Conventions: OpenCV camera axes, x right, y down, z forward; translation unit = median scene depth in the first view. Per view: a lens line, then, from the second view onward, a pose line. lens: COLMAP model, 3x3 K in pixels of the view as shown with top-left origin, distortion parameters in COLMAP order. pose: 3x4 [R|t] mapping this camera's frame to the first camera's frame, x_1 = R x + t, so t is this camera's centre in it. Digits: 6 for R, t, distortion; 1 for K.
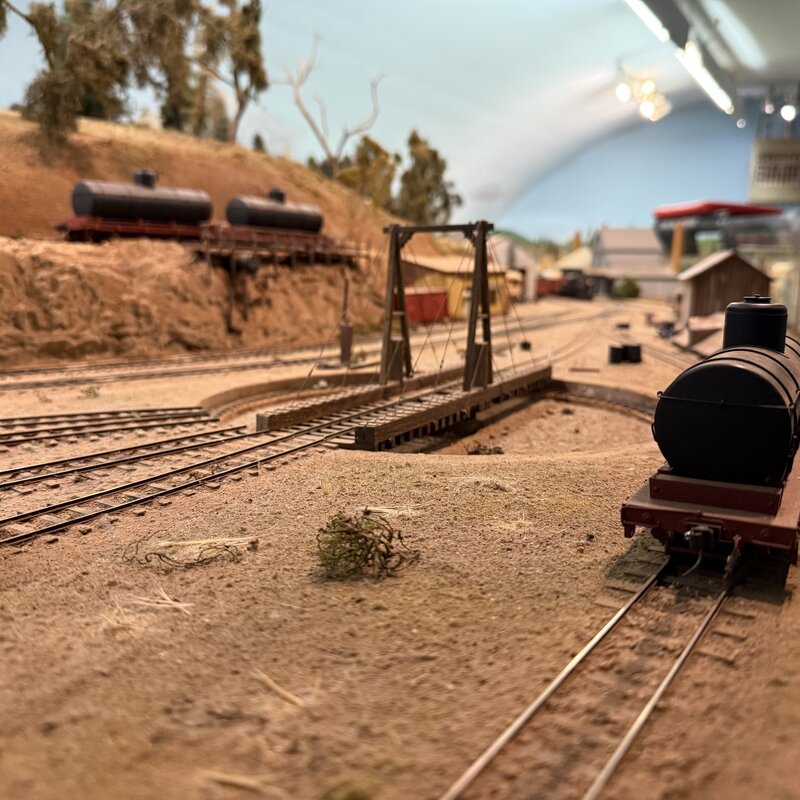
lens RADIAL K [[777.7, 0, 400.0], [0, 777.7, 400.0], [0, 0, 1]] dist [0.159615, -0.427104]
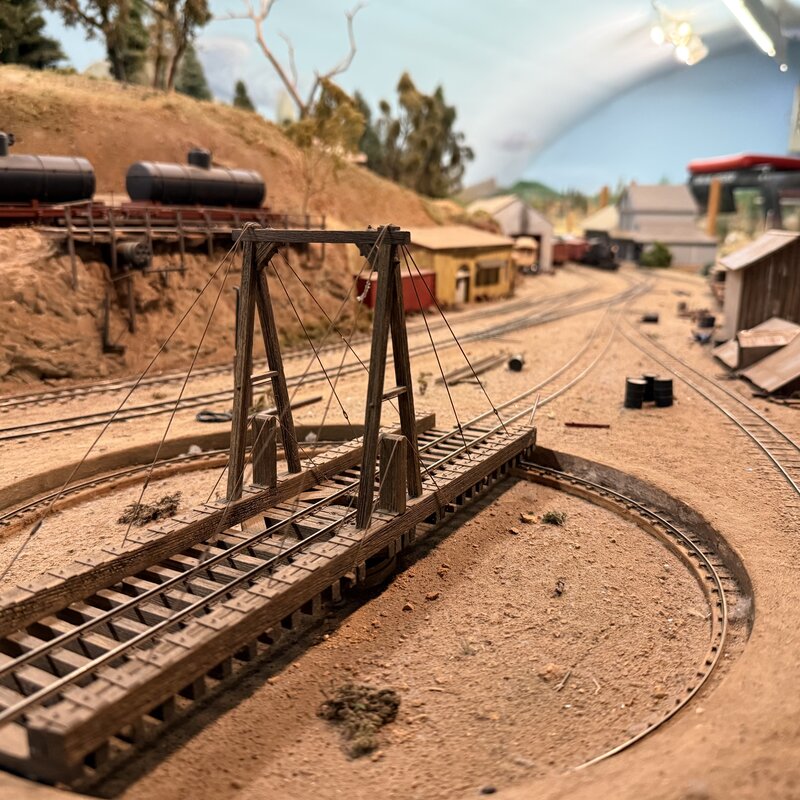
lens RADIAL K [[781.8, 0, 400.0], [0, 781.8, 400.0], [0, 0, 1]] dist [0.093585, -0.234967]
pose [[0.999470, 0.005989, -0.031995, 0.075606], [-0.004103, 0.998266, 0.058720, -0.079851], [0.032291, -0.058558, 0.997762, 0.254065]]
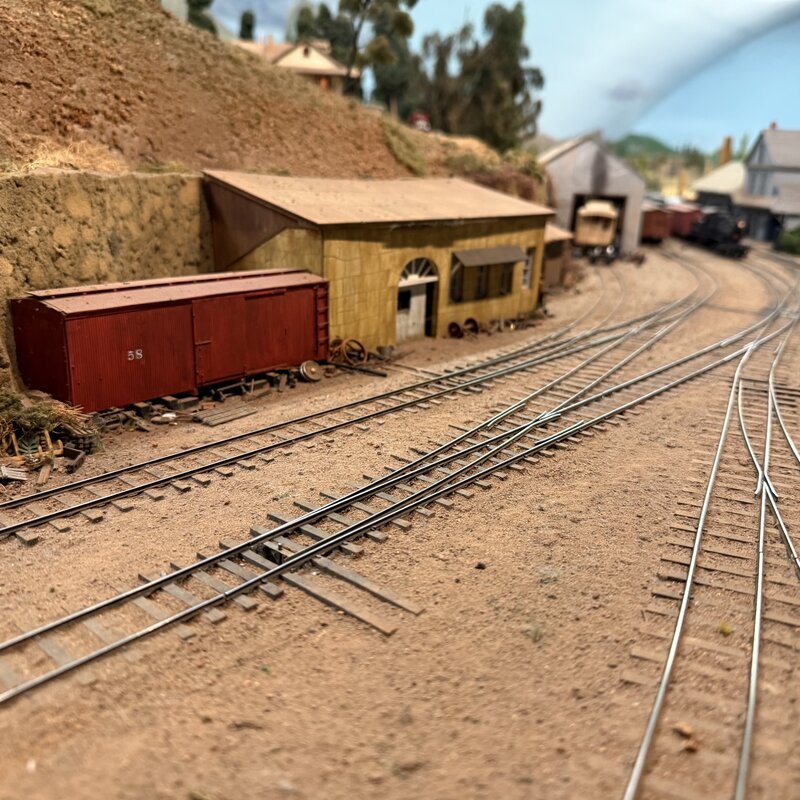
lens RADIAL K [[789.8, 0, 411.3], [0, 789.8, 403.8], [0, 0, 1]] dist [0.097625, -0.303110]
pose [[0.989174, 0.065130, -0.131504, 0.221419], [-0.049695, 0.991838, 0.117421, -0.190287], [0.138078, -0.109614, 0.984337, 0.961878]]
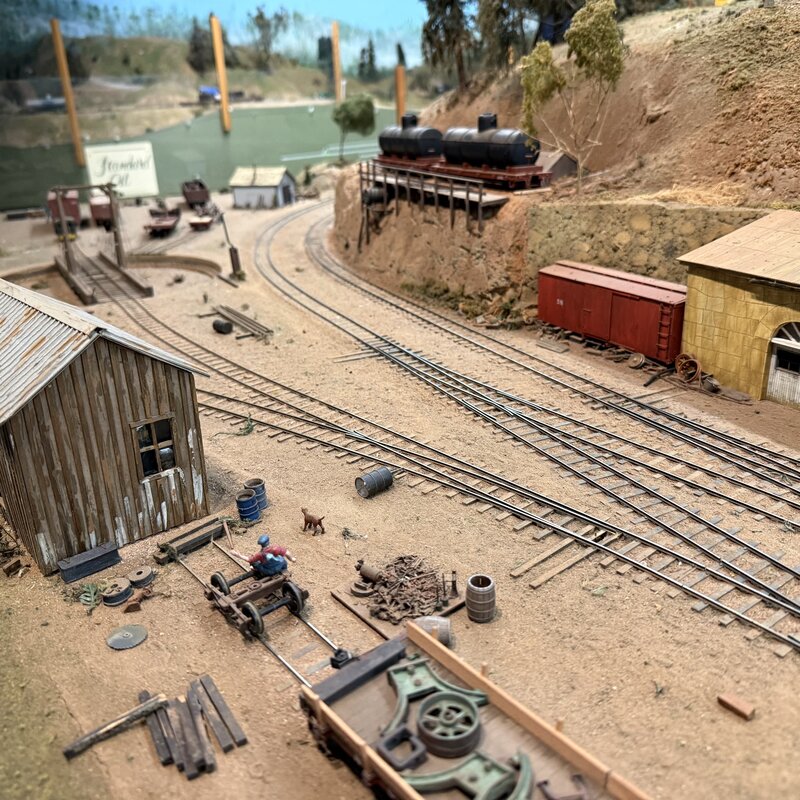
lens RADIAL K [[781.8, 0, 400.0], [0, 781.8, 400.0], [0, 0, 1]] dist [0.093585, -0.234967]
pose [[-0.554958, 0.310437, -0.771784, 0.753923], [-0.099794, 0.896217, 0.432246, -0.396775], [0.825871, 0.316897, -0.466383, 1.619889]]
